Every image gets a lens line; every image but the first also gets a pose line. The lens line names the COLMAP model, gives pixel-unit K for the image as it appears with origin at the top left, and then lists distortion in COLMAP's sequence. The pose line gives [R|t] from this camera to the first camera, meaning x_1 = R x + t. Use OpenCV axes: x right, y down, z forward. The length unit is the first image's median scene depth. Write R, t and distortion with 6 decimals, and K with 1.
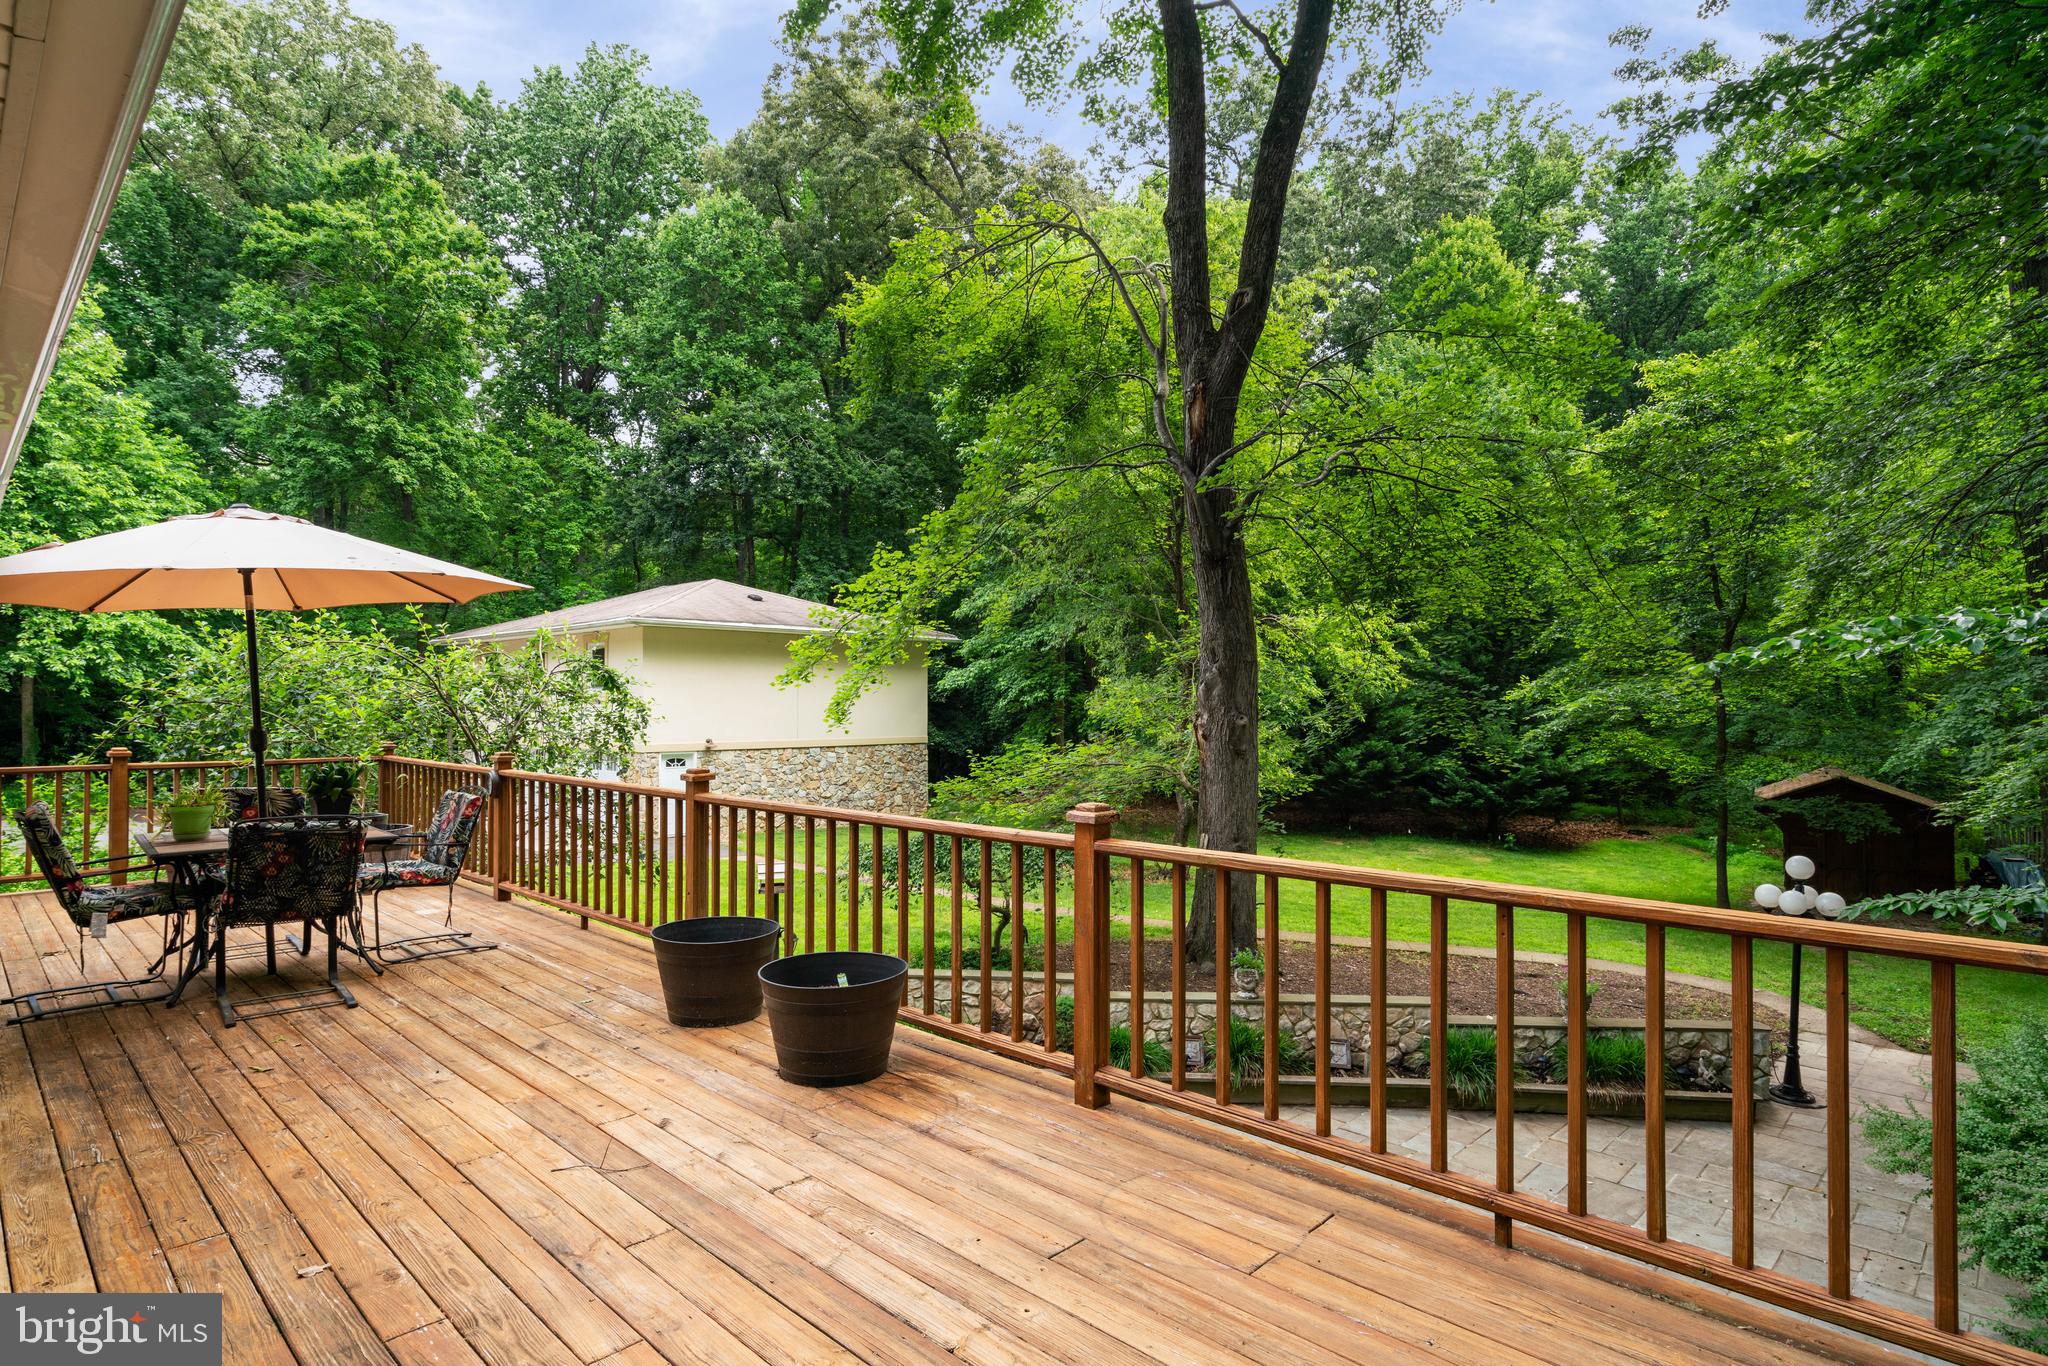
lens RADIAL K [[1062.2, 0, 1023.2], [0, 1062.2, 684.6], [0, 0, 1]] dist [0.000750, 0.003926]
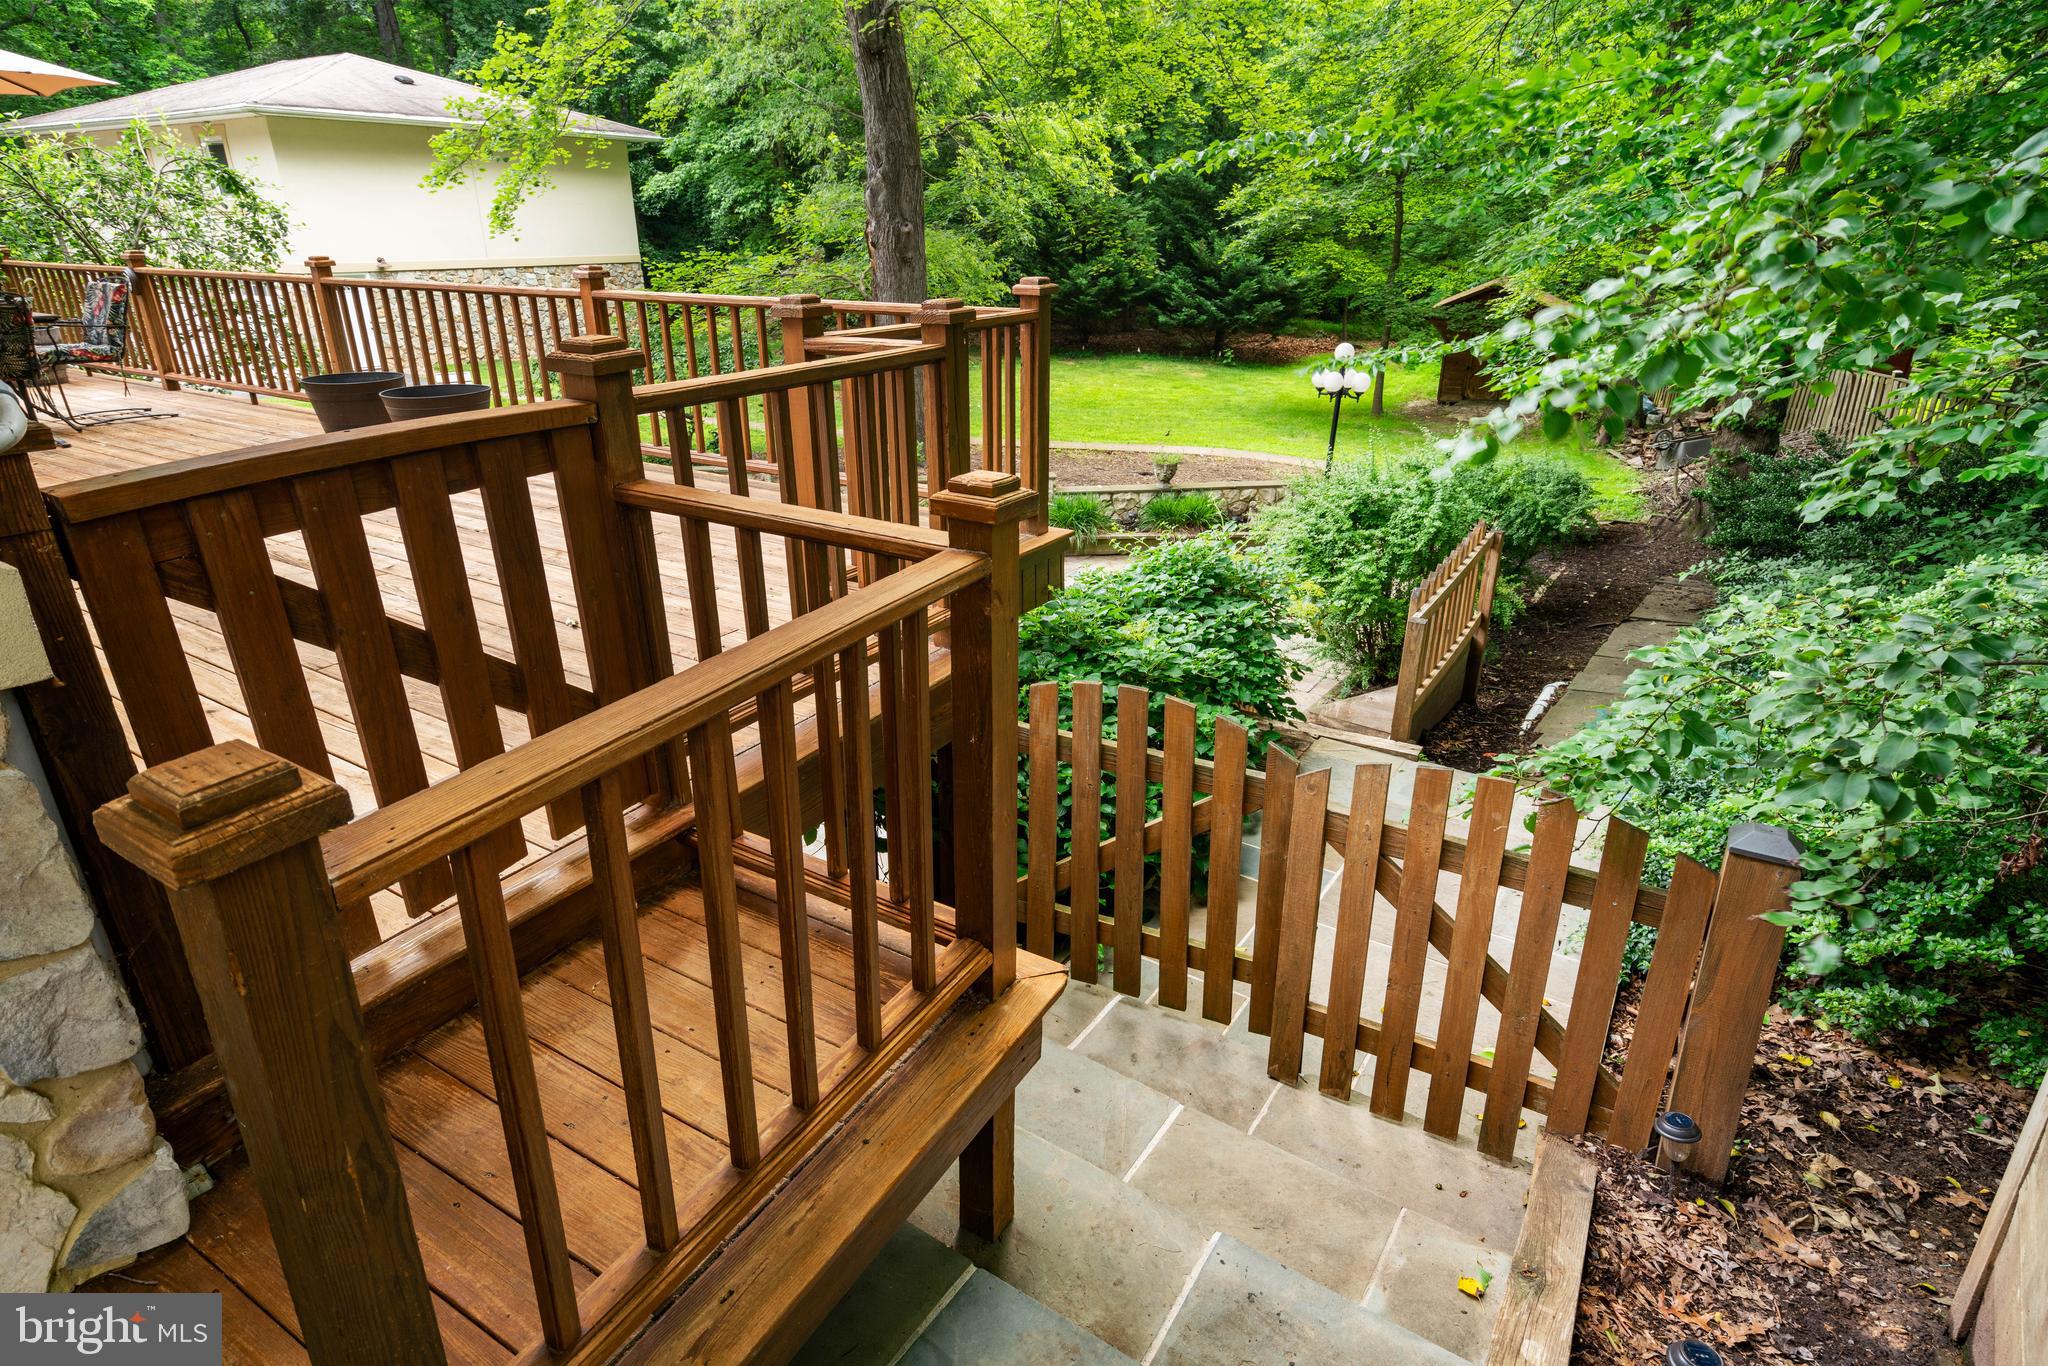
lens RADIAL K [[1133.7, 0, 1024.4], [0, 1133.7, 681.5], [0, 0, 1]] dist [-0.000095, 0.002370]
pose [[0.982162, -0.071596, 0.173871, 0.101871], [-0.002509, 0.919602, 0.392844, 0.006783], [-0.188019, -0.386273, 0.903018, -0.230402]]
